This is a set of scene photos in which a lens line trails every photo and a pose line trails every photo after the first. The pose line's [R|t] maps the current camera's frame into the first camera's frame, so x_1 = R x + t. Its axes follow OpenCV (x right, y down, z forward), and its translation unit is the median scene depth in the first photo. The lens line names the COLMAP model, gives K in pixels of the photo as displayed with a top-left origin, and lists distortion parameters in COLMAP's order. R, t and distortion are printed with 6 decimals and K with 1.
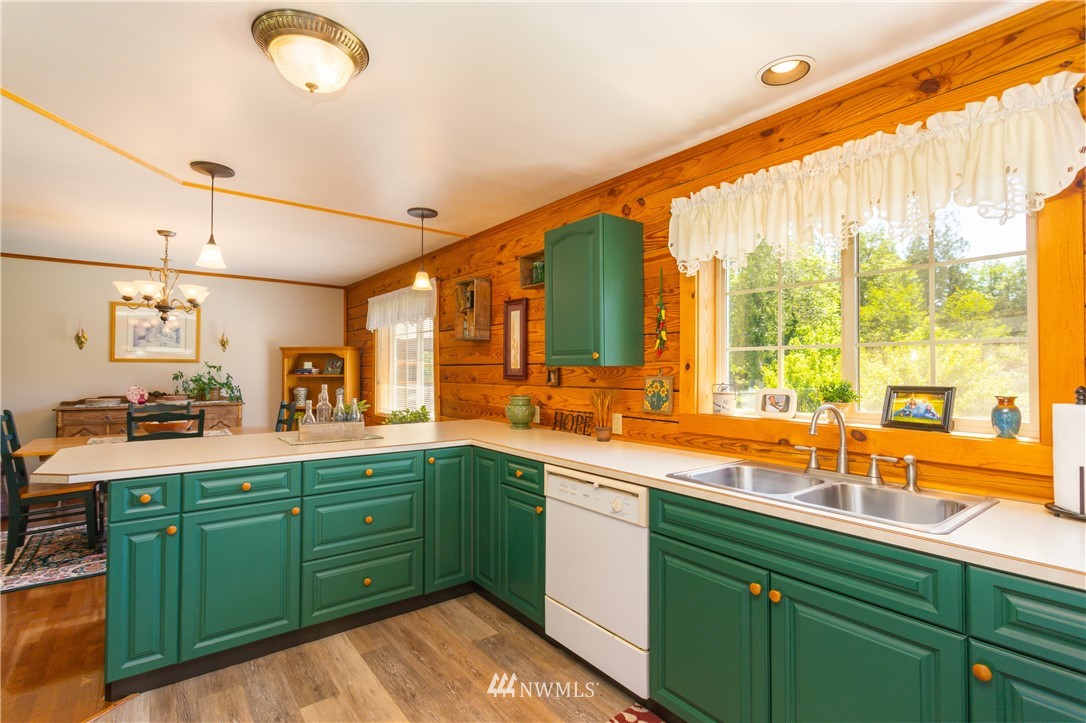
lens RADIAL K [[510.4, 0, 538.0], [0, 510.4, 360.5], [0, 0, 1]] dist [-0.011514, 0.007644]
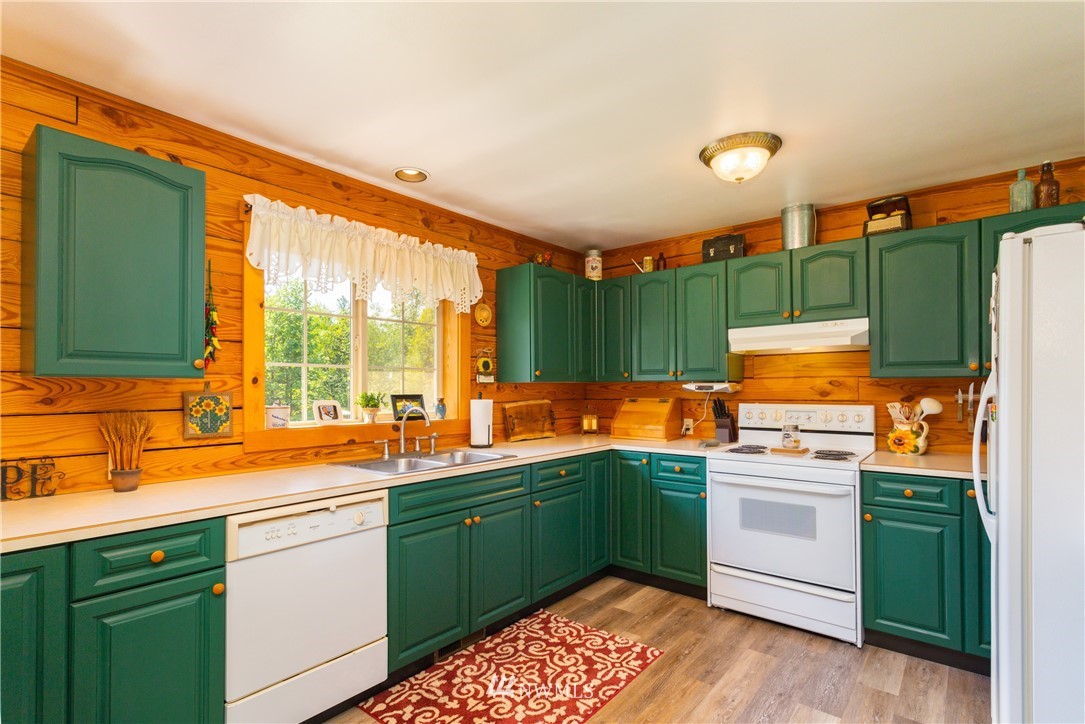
lens RADIAL K [[524.1, 0, 540.5], [0, 524.1, 380.4], [0, 0, 1]] dist [0.001617, 0.000761]
pose [[-0.226746, 0.010425, 0.973898, -0.733965], [-0.017731, 0.999733, -0.014830, 0.016209], [-0.973793, -0.020631, -0.226500, 0.697232]]
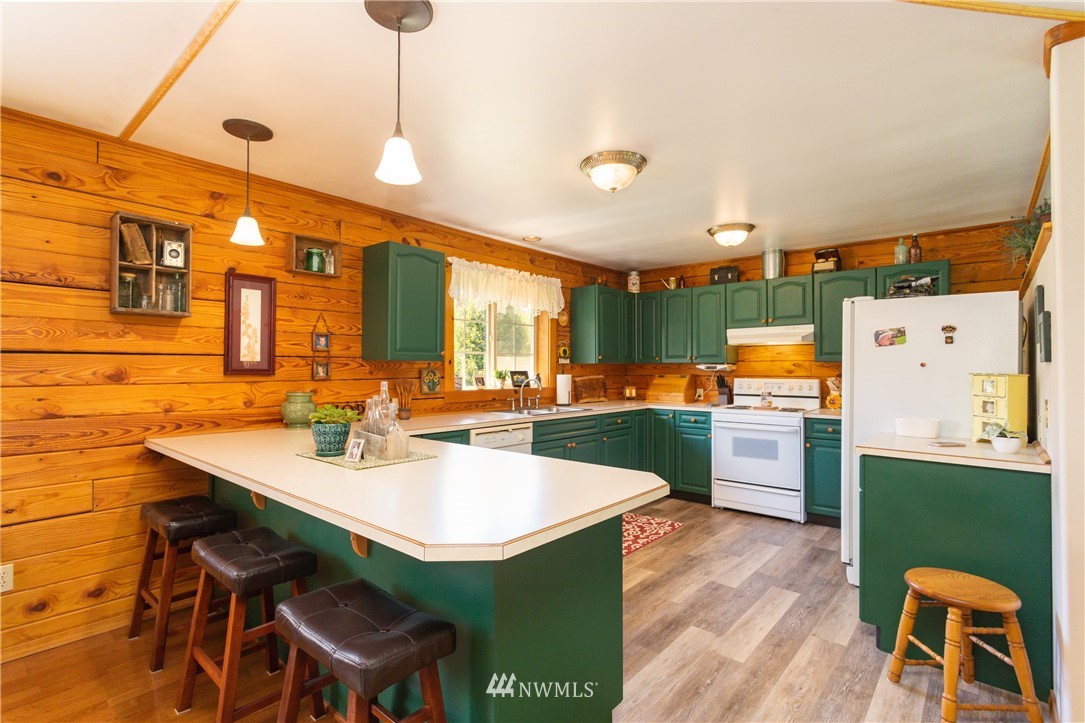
lens RADIAL K [[509.9, 0, 537.5], [0, 509.9, 360.5], [0, 0, 1]] dist [-0.011514, 0.007644]
pose [[-0.194238, 0.008732, 0.980916, -1.318346], [-0.022752, 0.999651, -0.013404, 0.021626], [-0.980691, -0.024921, -0.193971, 1.021284]]
